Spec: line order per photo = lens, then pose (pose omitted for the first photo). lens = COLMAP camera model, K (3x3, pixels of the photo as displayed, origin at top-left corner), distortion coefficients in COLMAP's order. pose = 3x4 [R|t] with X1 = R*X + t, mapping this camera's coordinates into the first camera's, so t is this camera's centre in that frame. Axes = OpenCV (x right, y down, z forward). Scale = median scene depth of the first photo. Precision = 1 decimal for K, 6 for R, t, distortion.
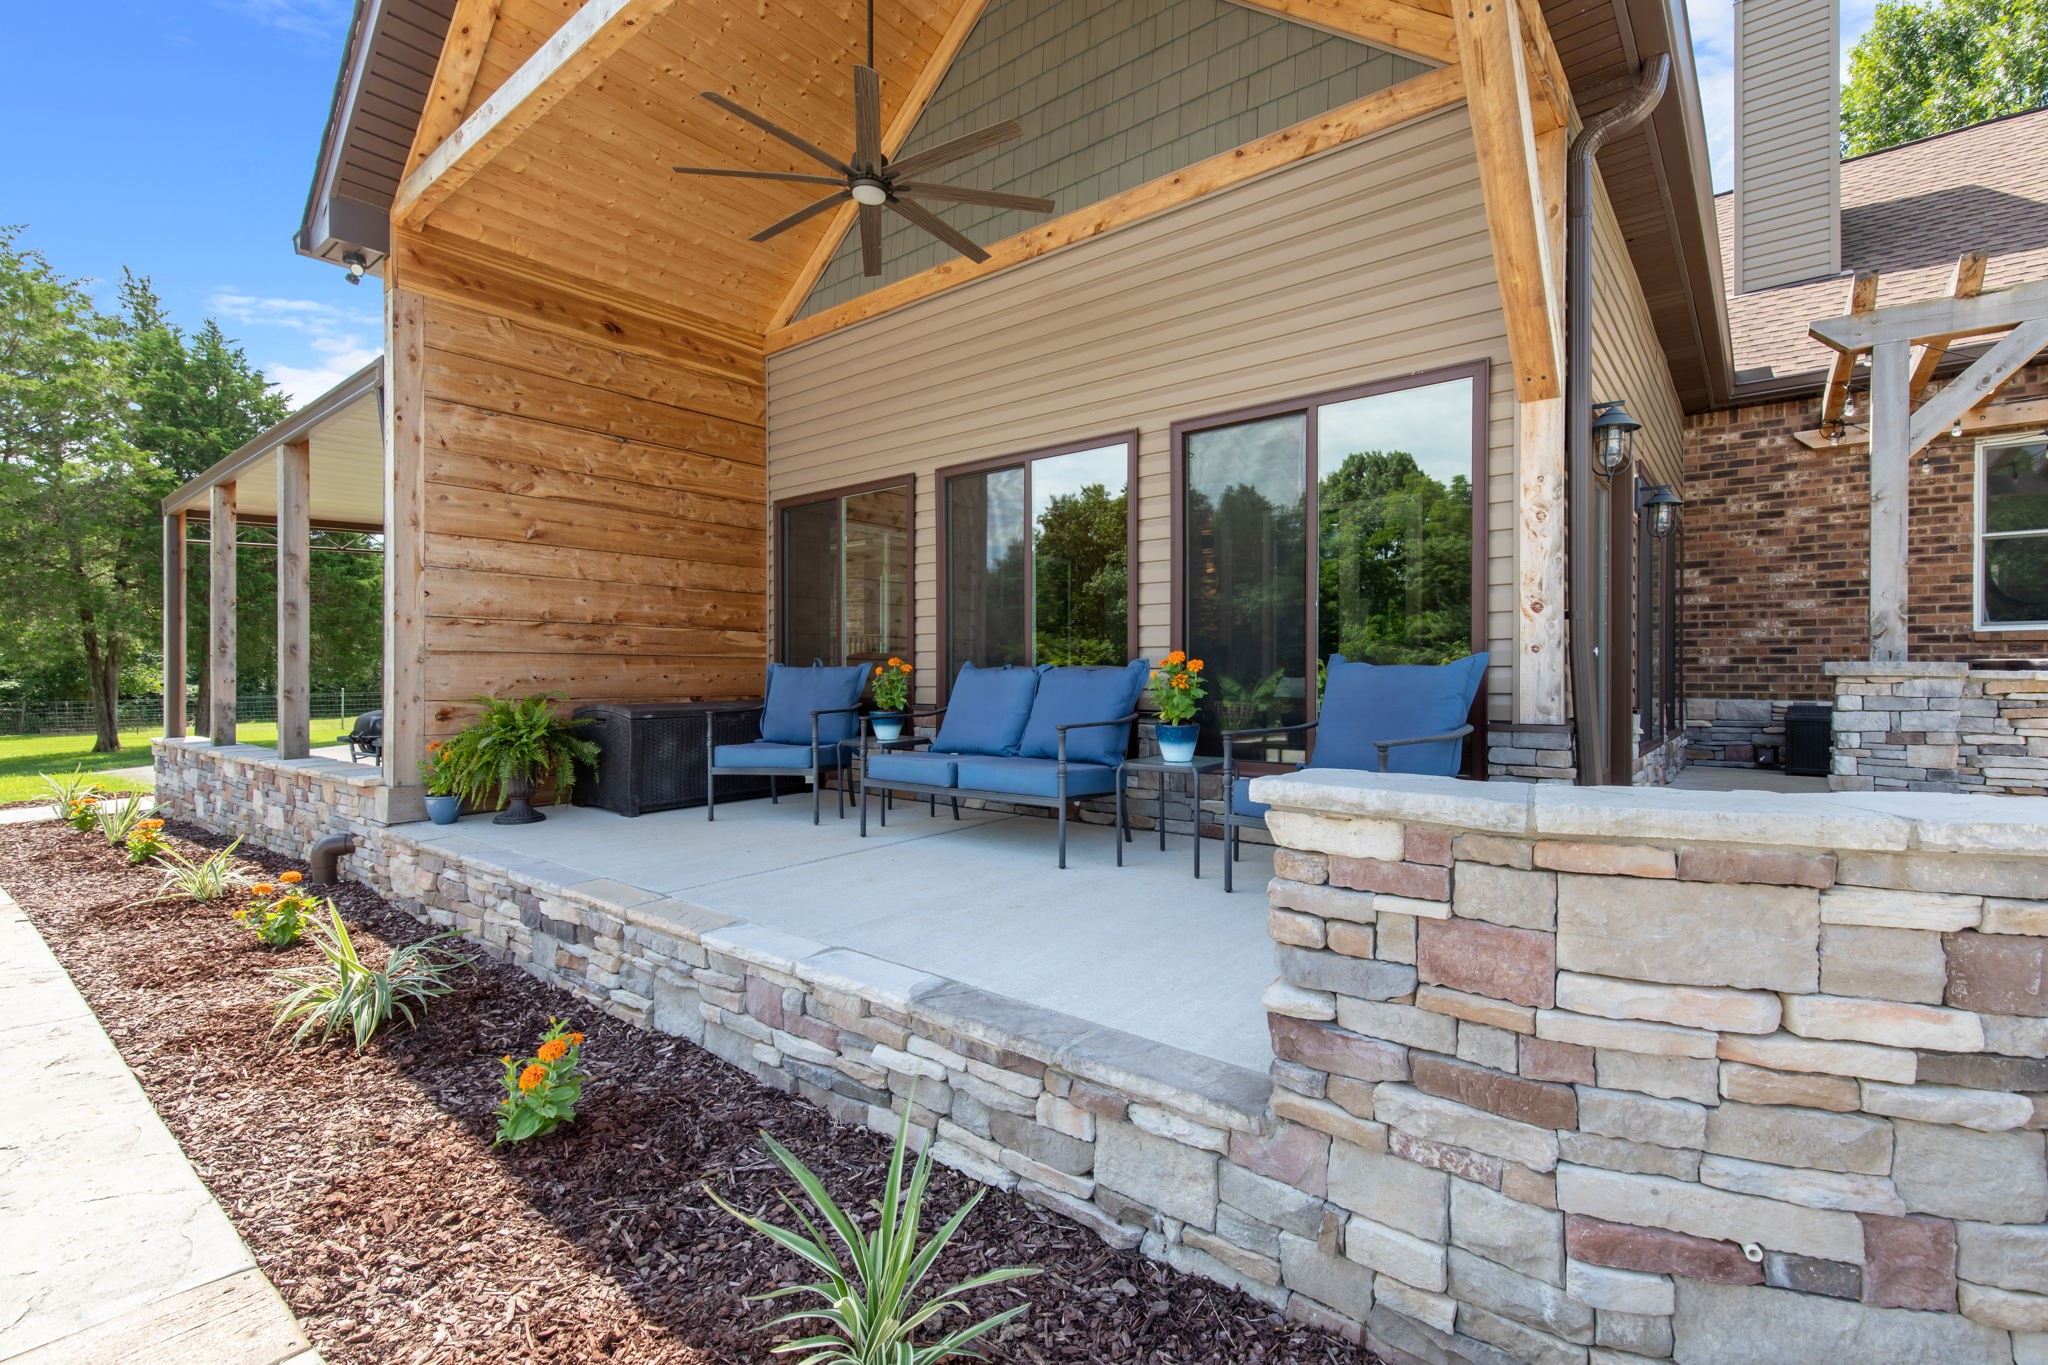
lens RADIAL K [[930.5, 0, 1027.3], [0, 930.5, 683.2], [0, 0, 1]] dist [0.000747, 0.000324]
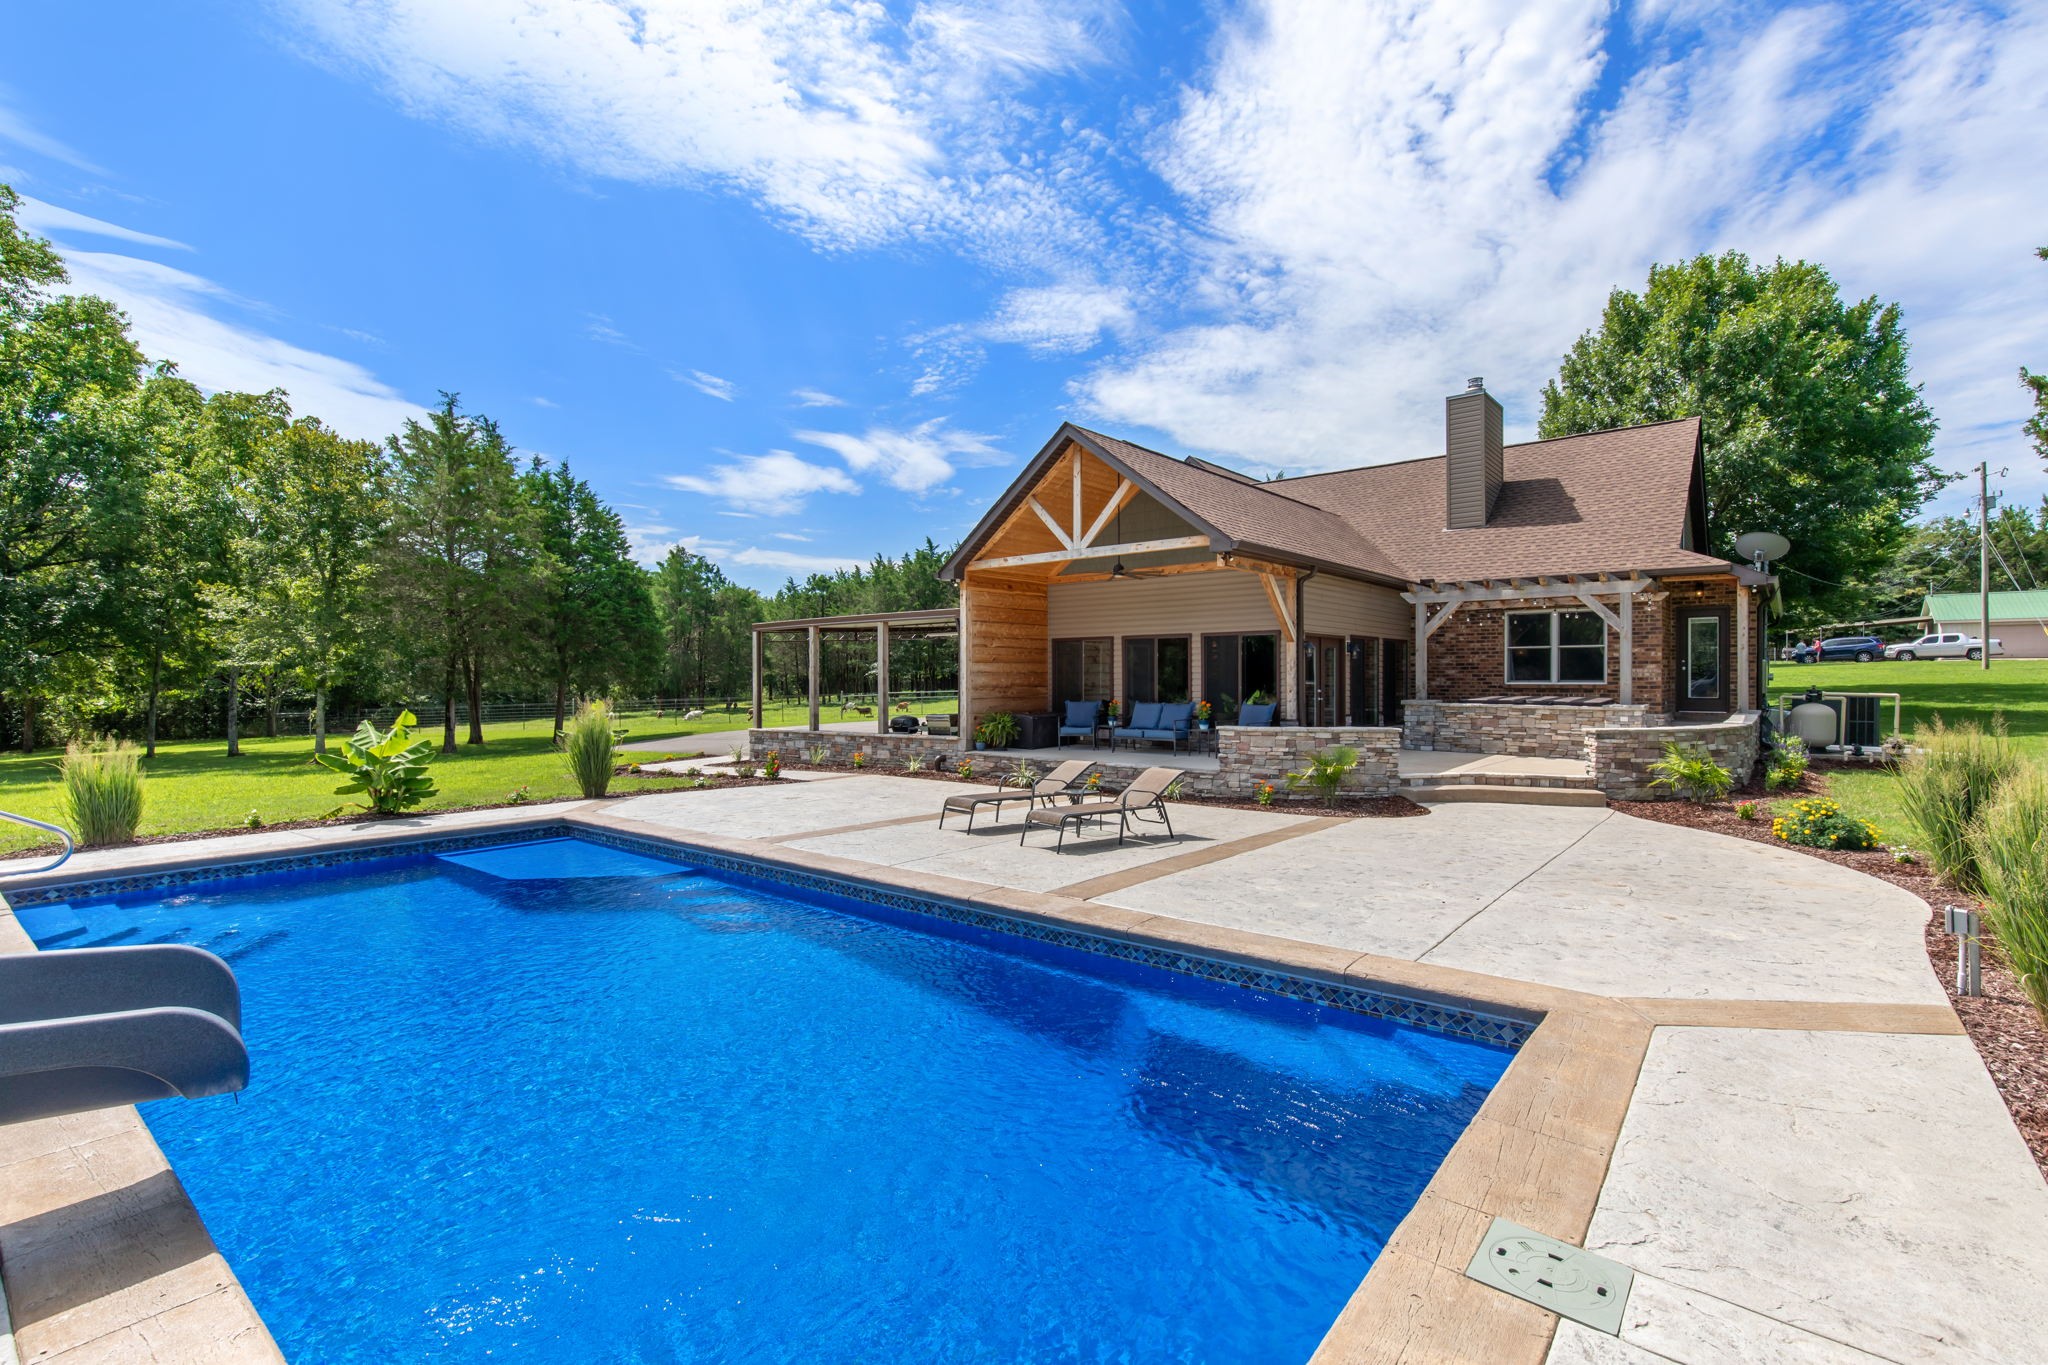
lens RADIAL K [[930.5, 0, 1019.8], [0, 930.5, 681.9], [0, 0, 1]] dist [0.000747, 0.000324]
pose [[0.999874, -0.003377, -0.015496, -0.417009], [0.003329, 0.999990, -0.003064, -0.080190], [0.015507, 0.003012, 0.999875, -2.220329]]
